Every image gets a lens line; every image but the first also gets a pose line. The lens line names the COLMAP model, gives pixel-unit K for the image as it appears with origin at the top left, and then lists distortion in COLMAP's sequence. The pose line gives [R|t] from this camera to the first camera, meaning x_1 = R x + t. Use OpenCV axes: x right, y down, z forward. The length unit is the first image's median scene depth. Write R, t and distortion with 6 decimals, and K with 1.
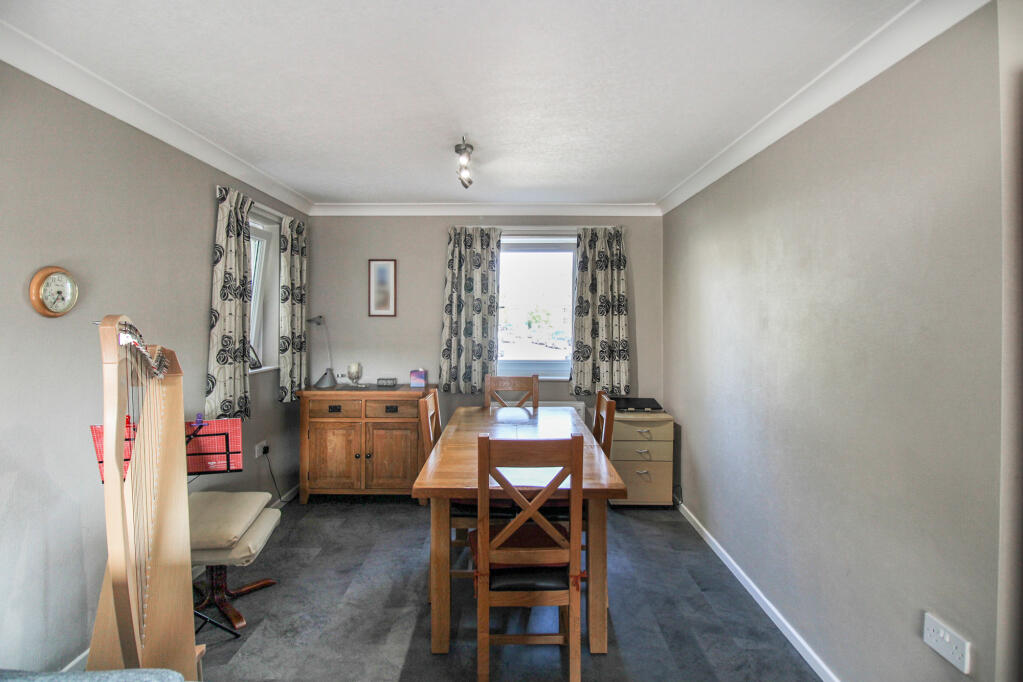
lens RADIAL K [[524.8, 0, 485.3], [0, 524.8, 311.5], [0, 0, 1]] dist [-0.000418, -0.000763]
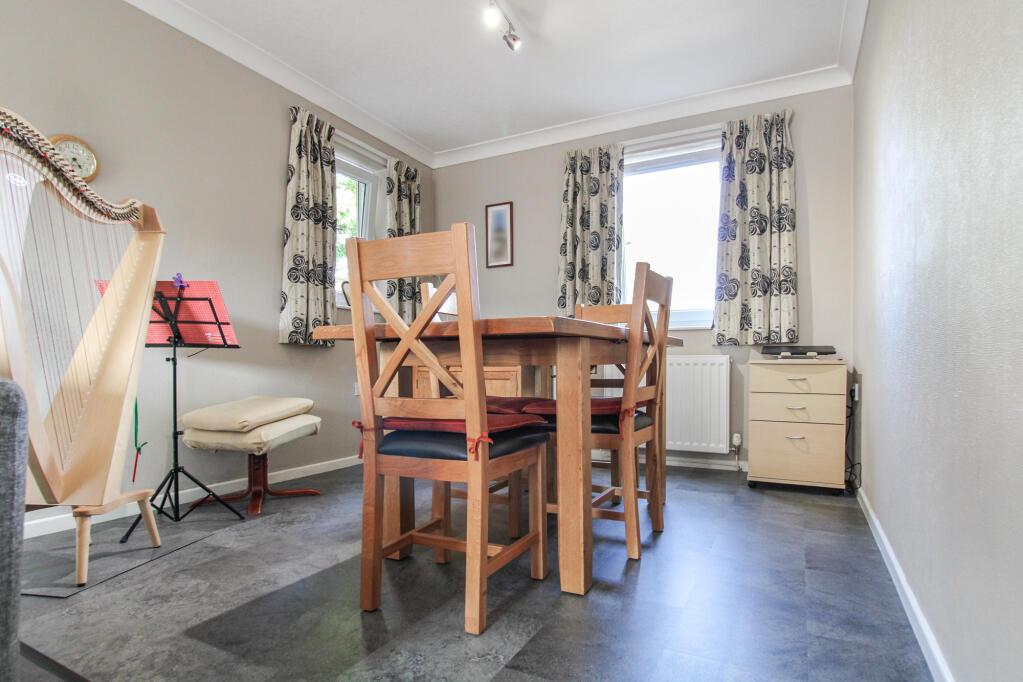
lens RADIAL K [[531.0, 0, 513.7], [0, 531.0, 367.1], [0, 0, 1]] dist [0.003007, -0.000316]
pose [[0.905828, 0.005781, -0.423607, 0.234262], [0.000670, 0.999886, 0.015078, 0.181279], [0.423646, -0.013941, 0.905721, 0.177689]]
